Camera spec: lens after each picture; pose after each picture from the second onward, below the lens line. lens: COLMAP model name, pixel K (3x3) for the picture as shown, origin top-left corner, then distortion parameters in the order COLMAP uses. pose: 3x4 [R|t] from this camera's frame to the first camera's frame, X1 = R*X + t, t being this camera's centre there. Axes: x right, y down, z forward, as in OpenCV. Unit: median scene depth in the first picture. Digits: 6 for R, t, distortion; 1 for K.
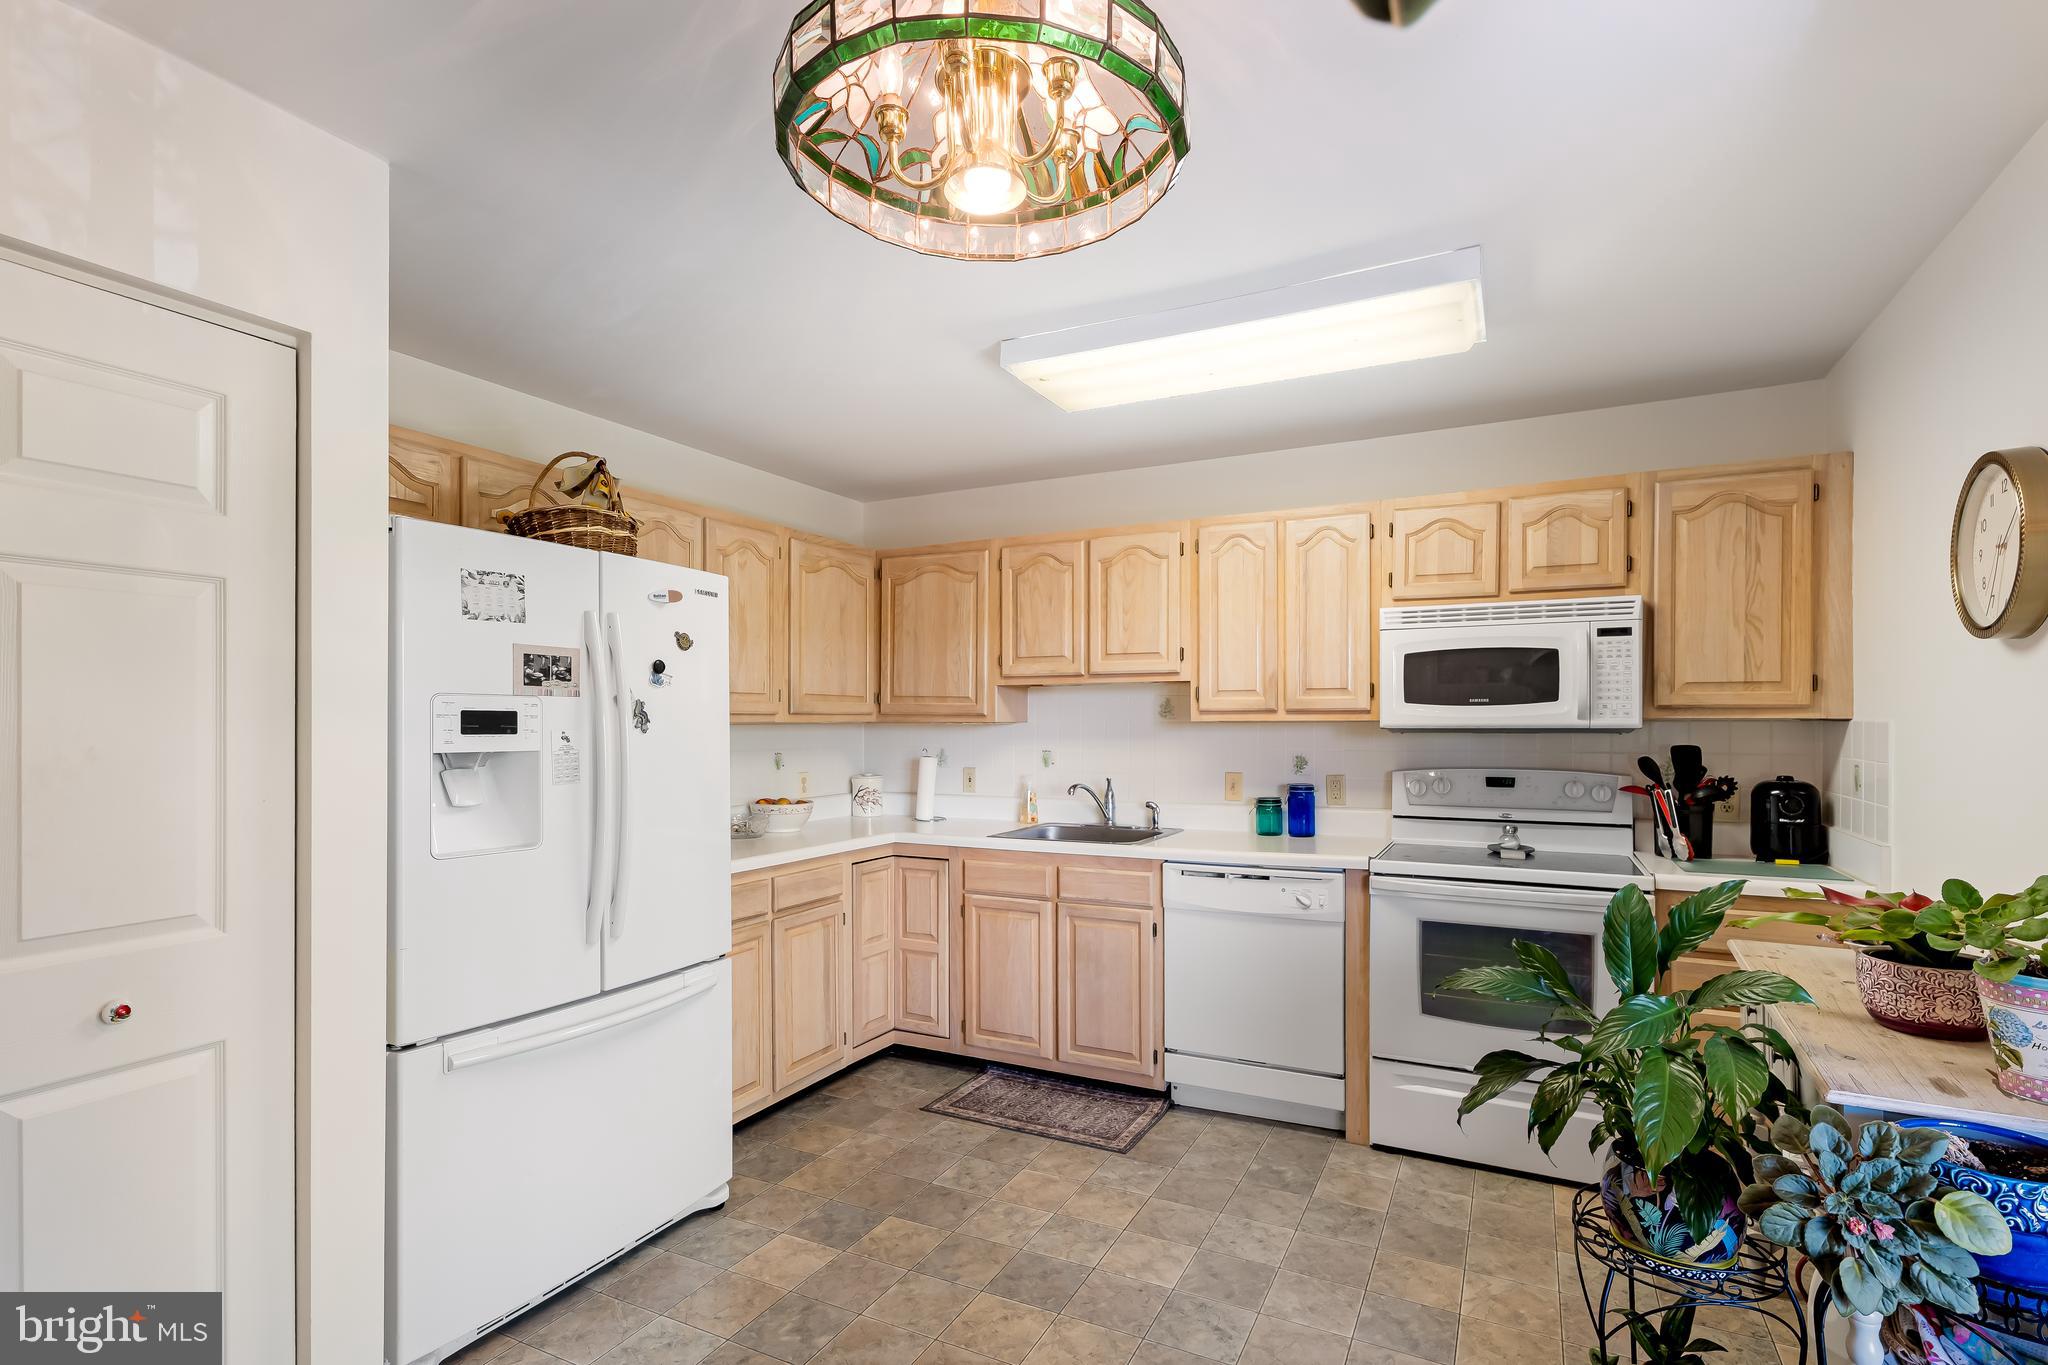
lens RADIAL K [[967.7, 0, 1025.9], [0, 967.7, 722.1], [0, 0, 1]] dist [-0.001852, -0.000189]
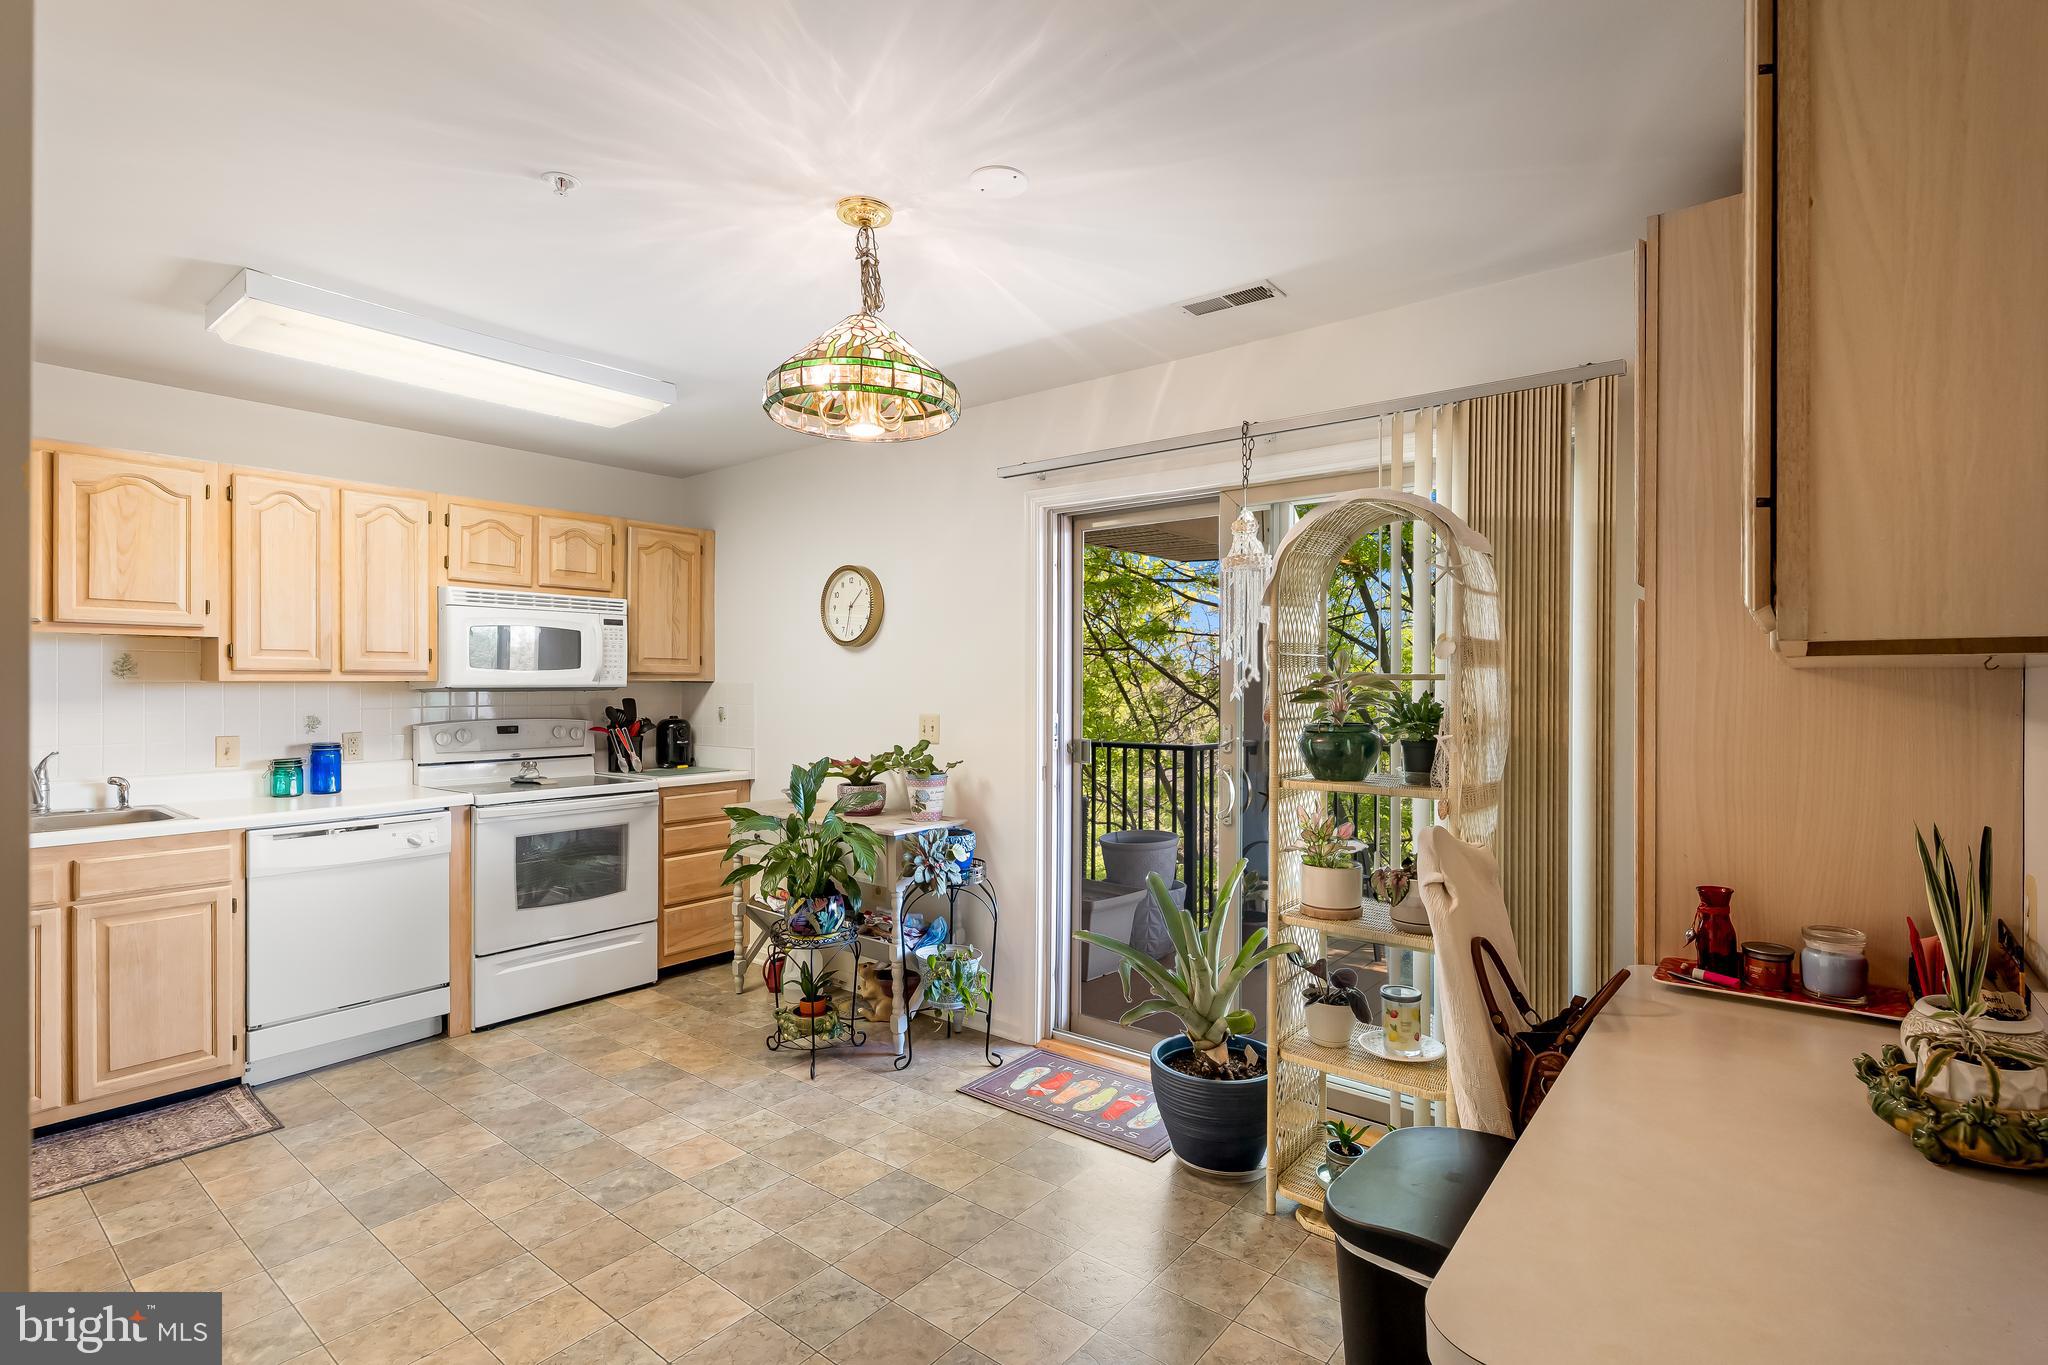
lens RADIAL K [[954.9, 0, 1029.0], [0, 954.9, 682.9], [0, 0, 1]] dist [0.001158, 0.000254]
pose [[0.200090, 0.002318, 0.979775, -0.647550], [-0.001216, 0.999997, -0.002118, 0.002067], [-0.979777, -0.000767, 0.200093, 0.072418]]
